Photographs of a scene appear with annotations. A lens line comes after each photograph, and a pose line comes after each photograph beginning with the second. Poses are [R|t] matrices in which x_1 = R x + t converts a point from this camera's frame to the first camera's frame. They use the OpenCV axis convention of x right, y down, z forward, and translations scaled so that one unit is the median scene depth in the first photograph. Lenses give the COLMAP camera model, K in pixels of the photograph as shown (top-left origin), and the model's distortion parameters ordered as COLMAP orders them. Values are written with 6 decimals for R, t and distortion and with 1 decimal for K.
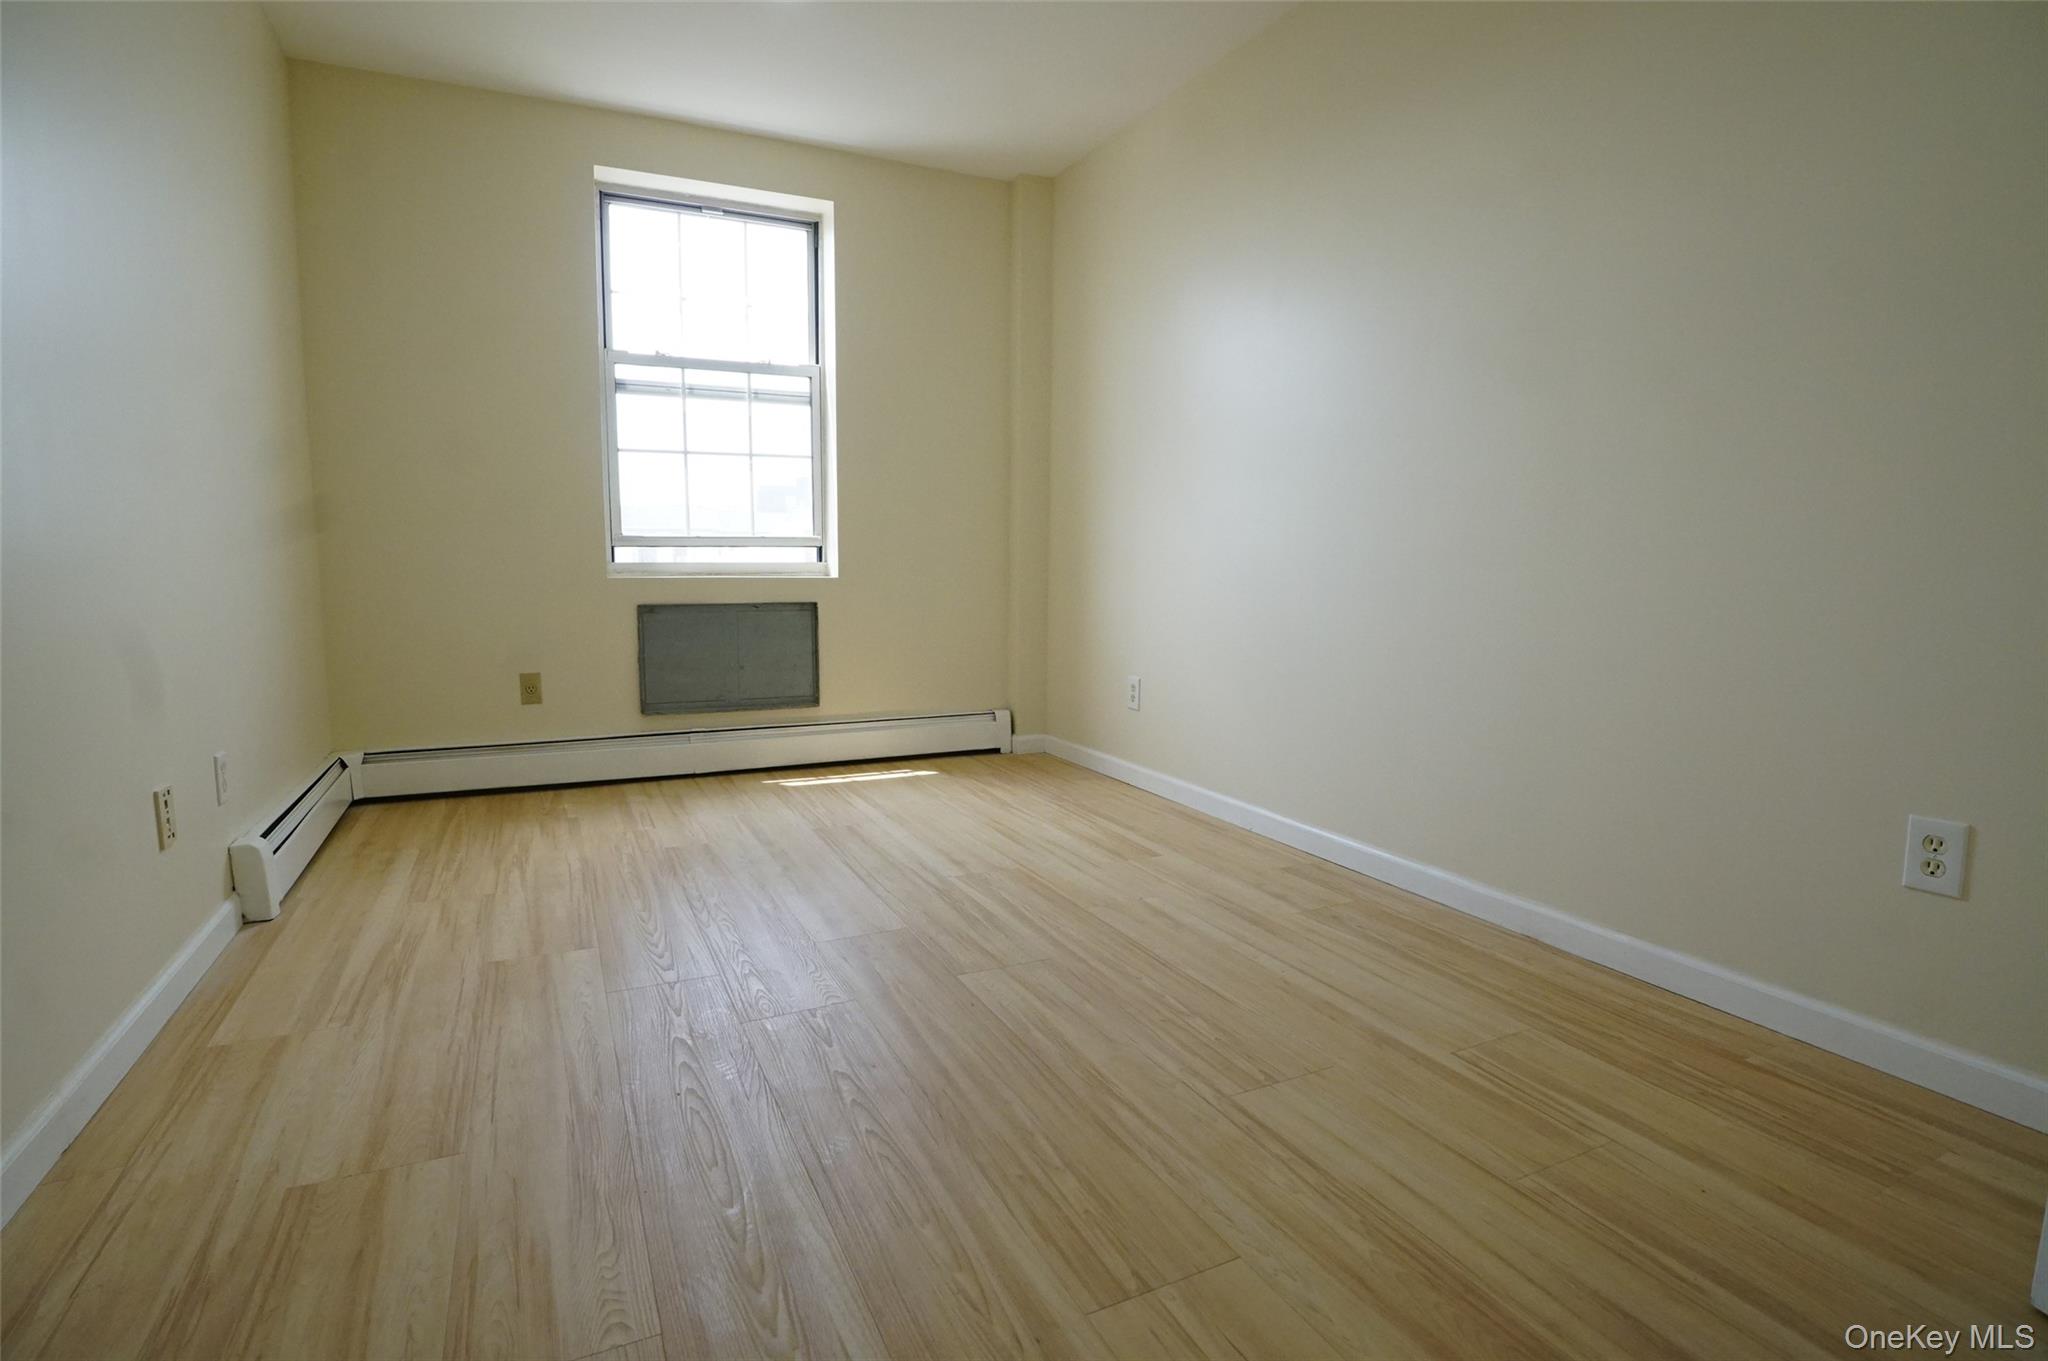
lens RADIAL K [[989.9, 0, 1015.4], [0, 989.9, 683.5], [0, 0, 1]] dist [-0.045254, 0.011202]
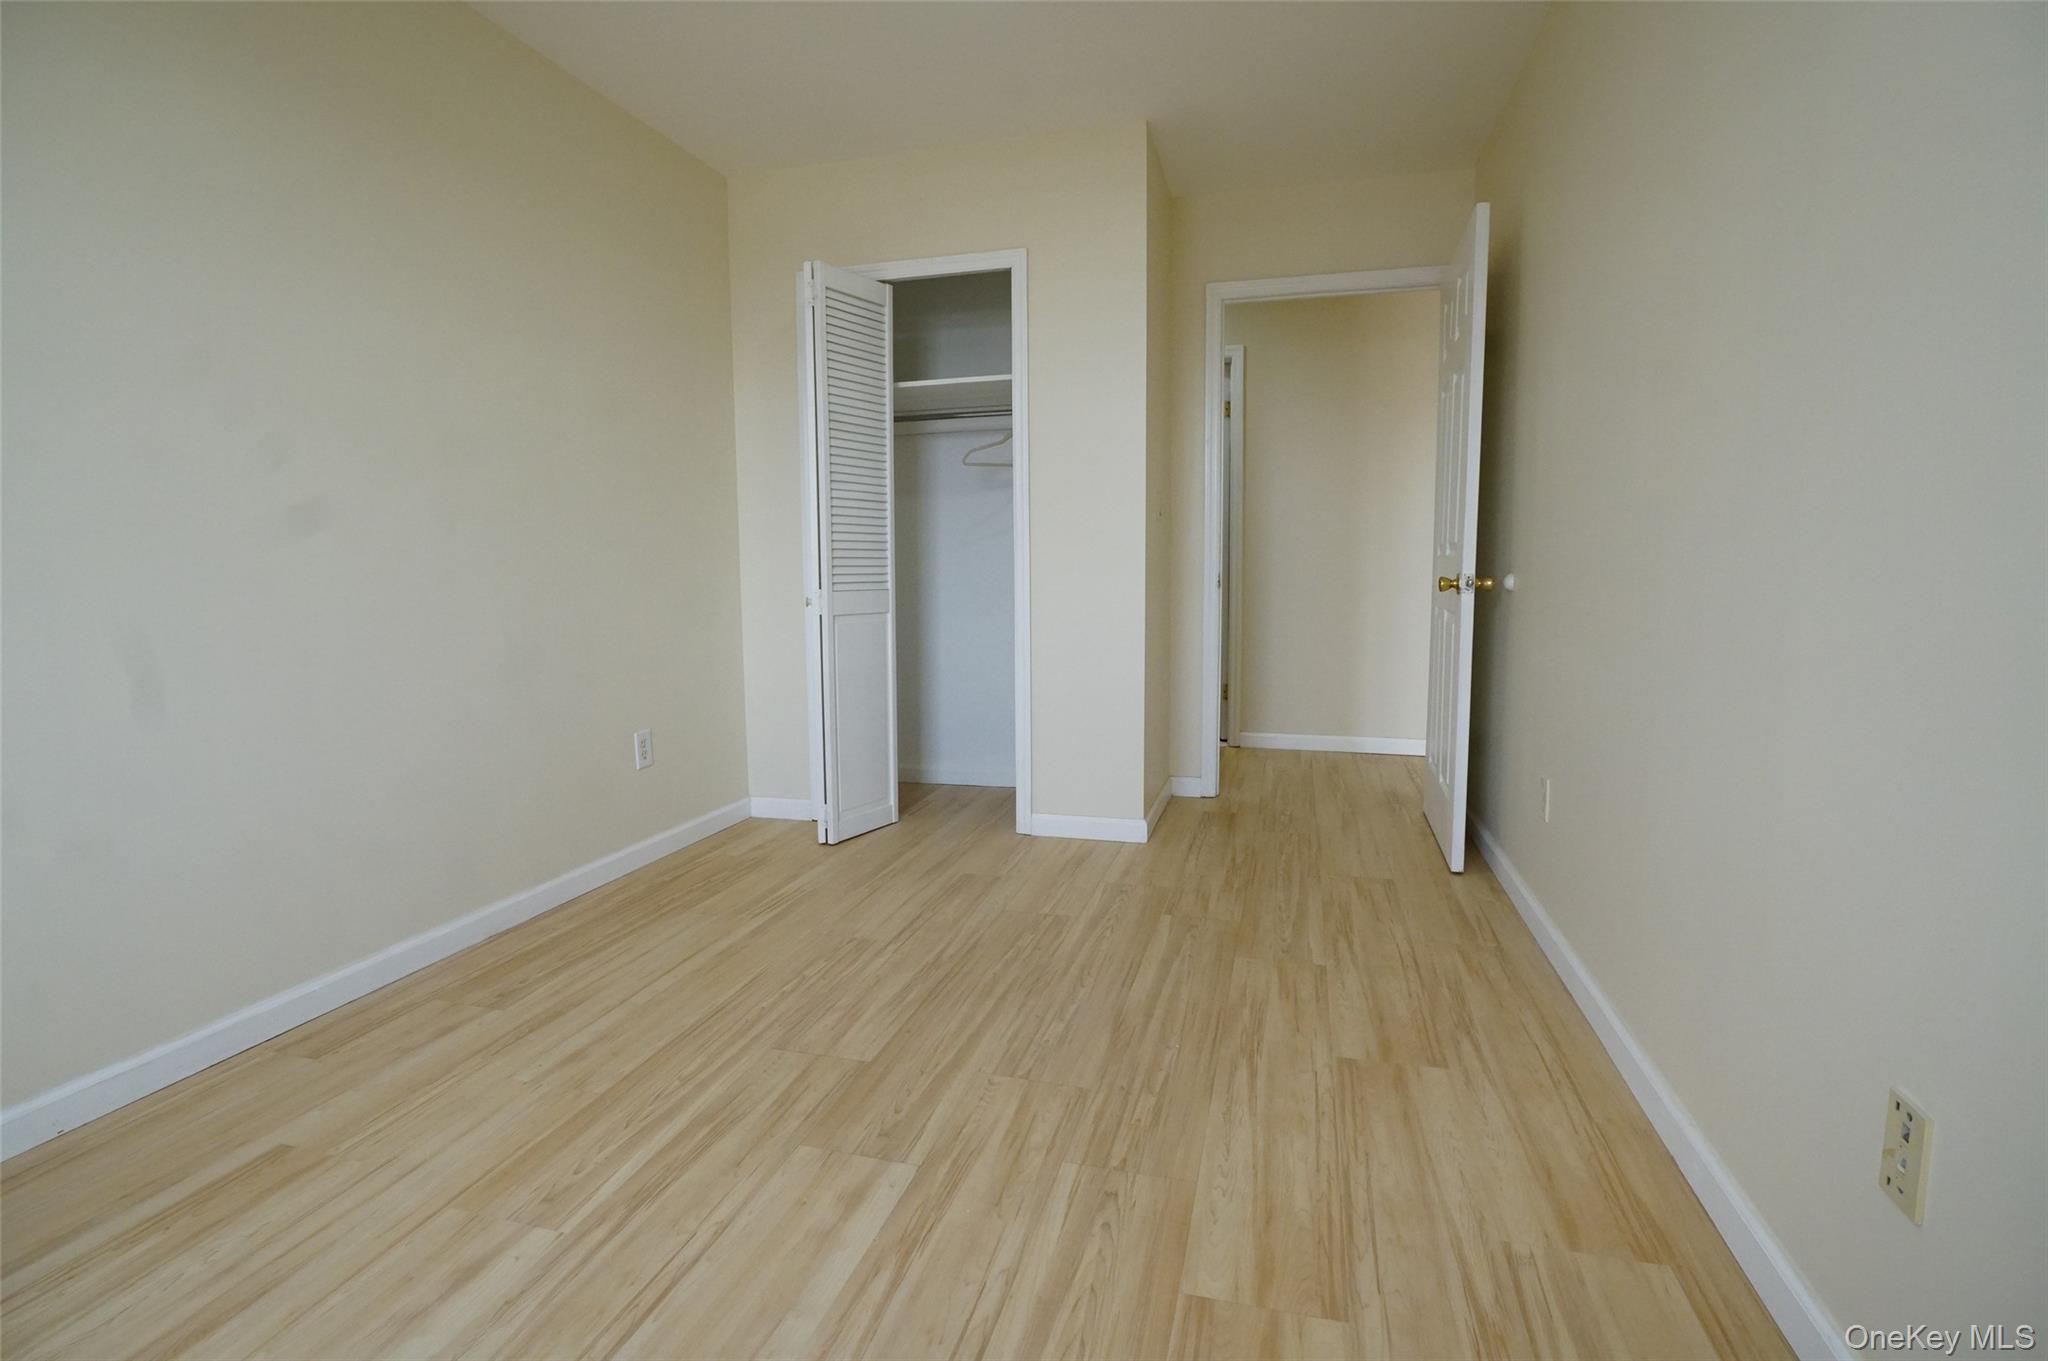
lens RADIAL K [[989.9, 0, 1015.4], [0, 989.9, 683.5], [0, 0, 1]] dist [-0.045254, 0.011202]
pose [[-0.748061, -0.076093, 0.659253, -0.694101], [0.087880, 0.973298, 0.212059, -0.229298], [-0.657786, 0.216568, -0.721399, 1.369090]]
